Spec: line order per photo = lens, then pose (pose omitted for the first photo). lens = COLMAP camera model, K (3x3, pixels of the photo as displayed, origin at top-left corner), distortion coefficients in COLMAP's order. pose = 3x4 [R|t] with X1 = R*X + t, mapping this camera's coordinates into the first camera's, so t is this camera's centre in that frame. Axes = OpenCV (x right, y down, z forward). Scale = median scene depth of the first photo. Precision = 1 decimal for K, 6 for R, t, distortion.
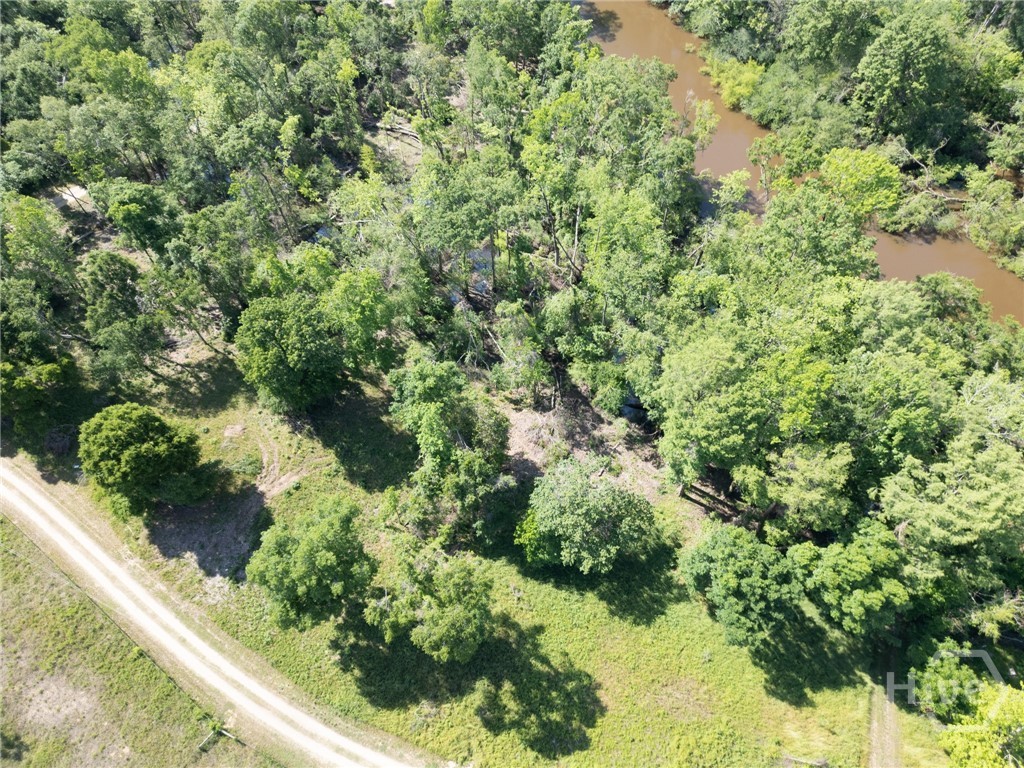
lens RADIAL K [[720.1, 0, 513.8], [0, 720.1, 383.4], [0, 0, 1]] dist [0.051527, -0.032759]
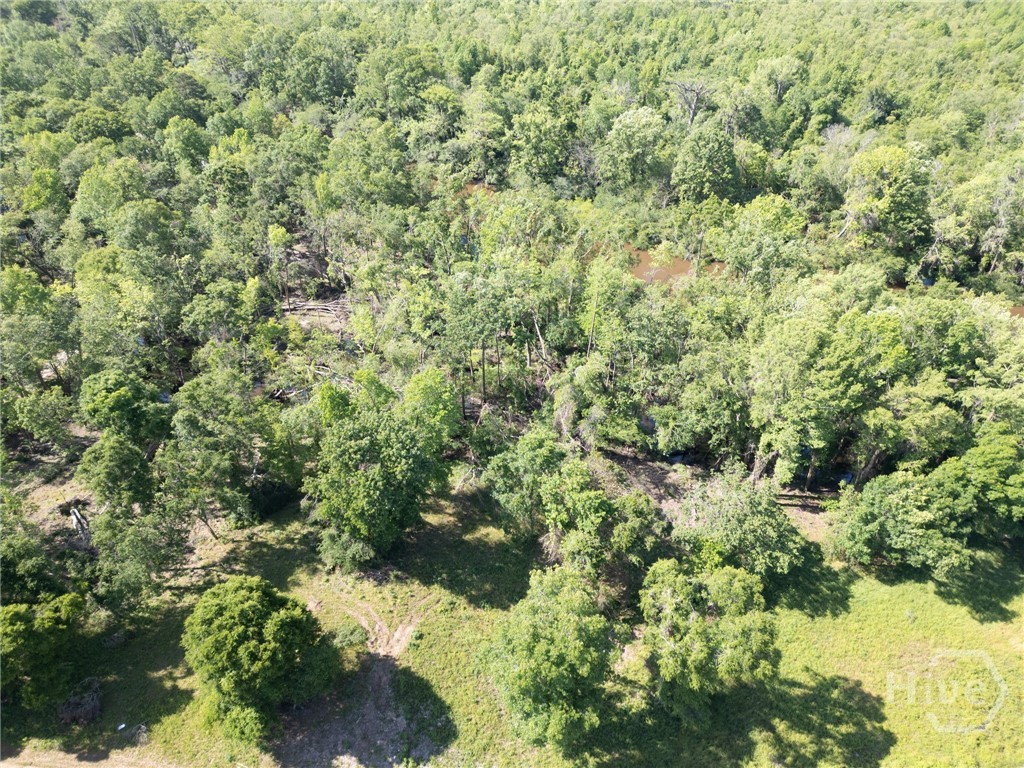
lens RADIAL K [[720.1, 0, 510.0], [0, 720.1, 385.6], [0, 0, 1]] dist [0.051527, -0.032759]
pose [[0.896366, -0.253875, 0.363421, -0.521183], [0.353532, 0.903982, -0.240481, 0.143147], [-0.267474, 0.344040, 0.900052, 0.148975]]
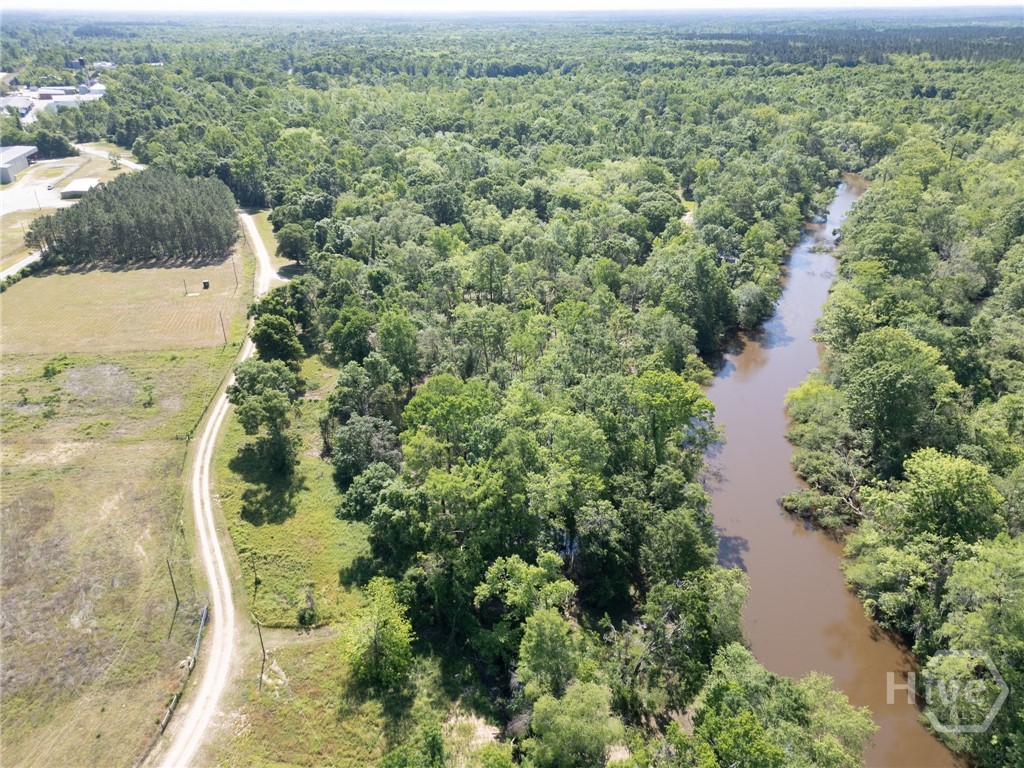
lens RADIAL K [[720.1, 0, 509.6], [0, 720.1, 377.3], [0, 0, 1]] dist [0.051527, -0.032759]
pose [[0.661381, 0.345859, -0.665550, 1.463903], [-0.604197, 0.771452, -0.199520, 0.196862], [0.444434, 0.534082, 0.719190, -0.161837]]
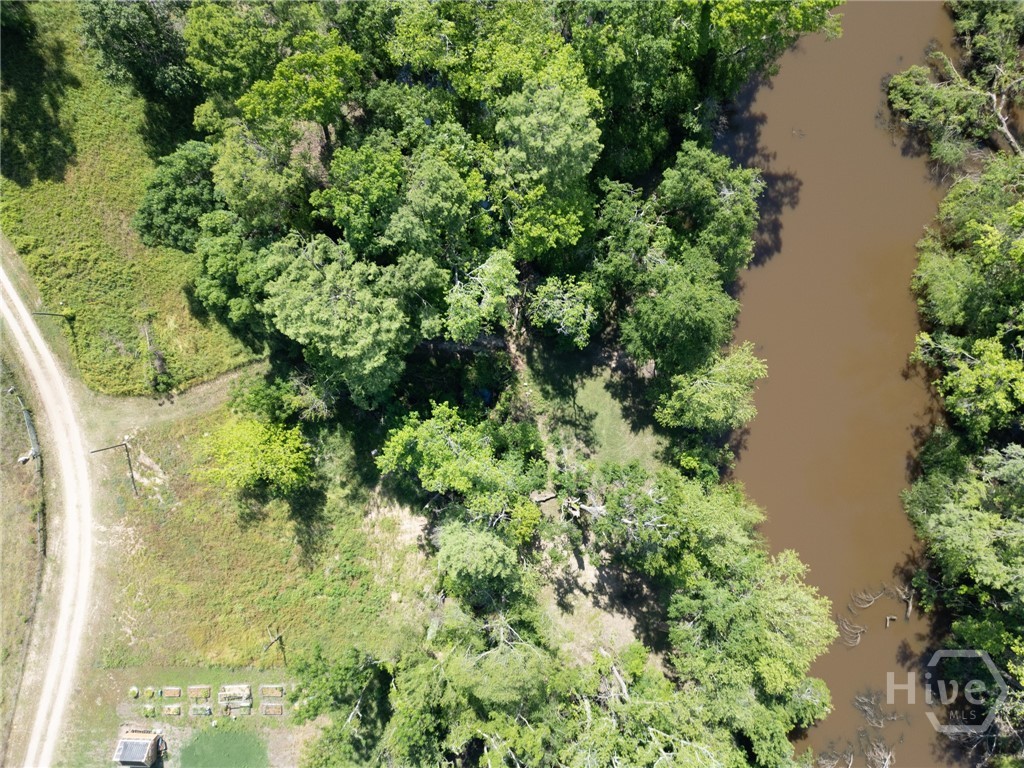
lens RADIAL K [[720.1, 0, 510.1], [0, 720.1, 376.0], [0, 0, 1]] dist [0.051527, -0.032759]
pose [[0.666615, 0.744306, 0.040397, 0.714284], [-0.605954, 0.509549, 0.610884, -0.439243], [0.434101, -0.431704, 0.790688, 0.316542]]
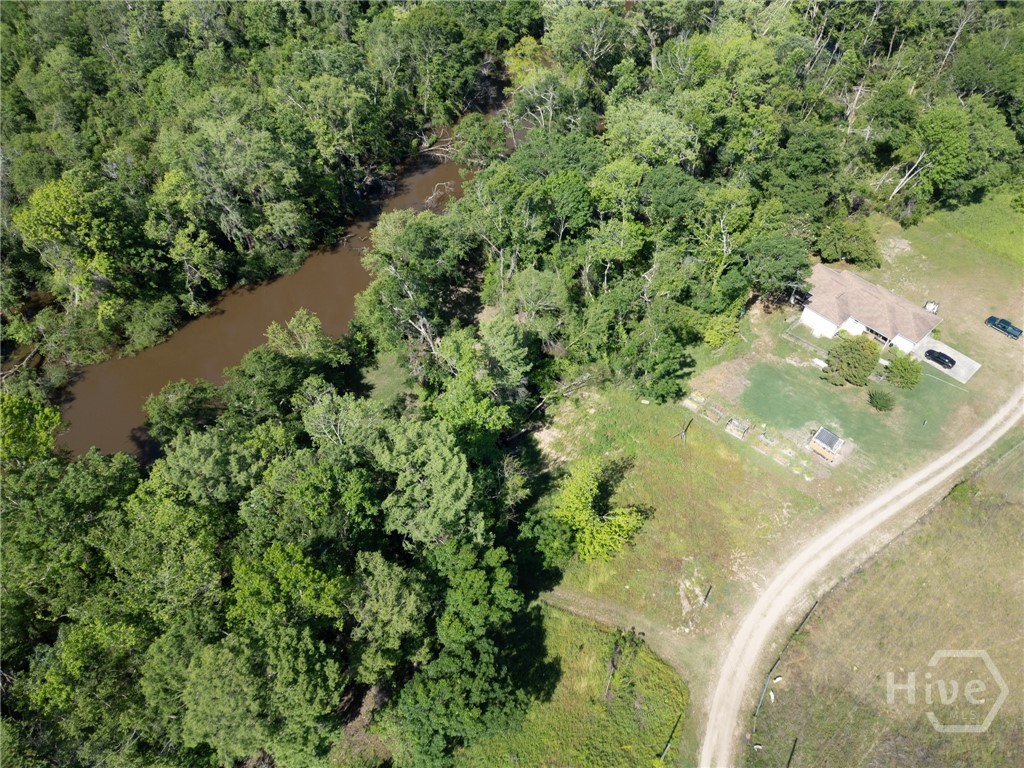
lens RADIAL K [[720.1, 0, 510.2], [0, 720.1, 380.7], [0, 0, 1]] dist [0.051527, -0.032759]
pose [[0.032199, -0.746277, 0.664856, 0.002446], [0.800683, 0.417404, 0.429745, -0.245080], [-0.598222, 0.518502, 0.610971, 0.175014]]
